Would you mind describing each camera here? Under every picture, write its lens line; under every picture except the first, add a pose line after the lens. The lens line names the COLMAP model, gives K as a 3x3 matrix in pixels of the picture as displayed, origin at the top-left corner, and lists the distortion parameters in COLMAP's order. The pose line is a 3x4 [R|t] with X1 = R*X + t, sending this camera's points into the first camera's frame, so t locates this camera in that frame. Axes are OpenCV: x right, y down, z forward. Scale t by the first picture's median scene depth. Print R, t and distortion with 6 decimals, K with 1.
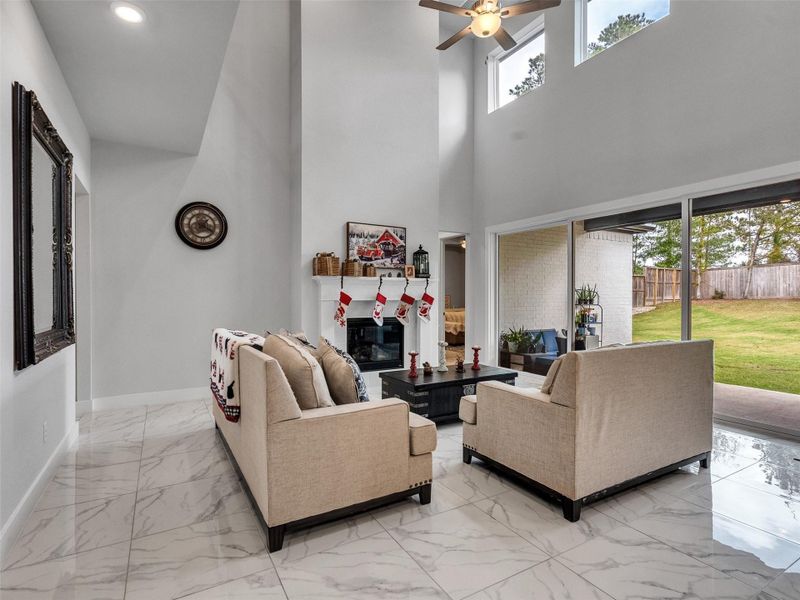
lens RADIAL K [[409.9, 0, 400.0], [0, 409.9, 300.0], [0, 0, 1]] dist [-0.013094, 0.001364]
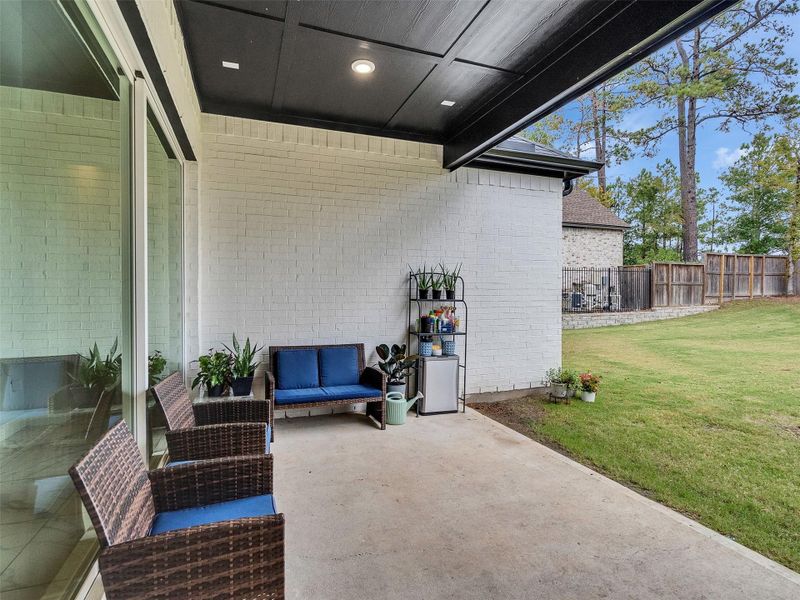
lens RADIAL K [[409.9, 0, 400.0], [0, 409.9, 300.0], [0, 0, 1]] dist [-0.013094, 0.001364]
pose [[0.984053, 0.002655, -0.177857, 0.452762], [-0.001627, 0.999981, 0.005923, 0.007084], [0.177870, -0.005539, 0.984038, 0.397495]]
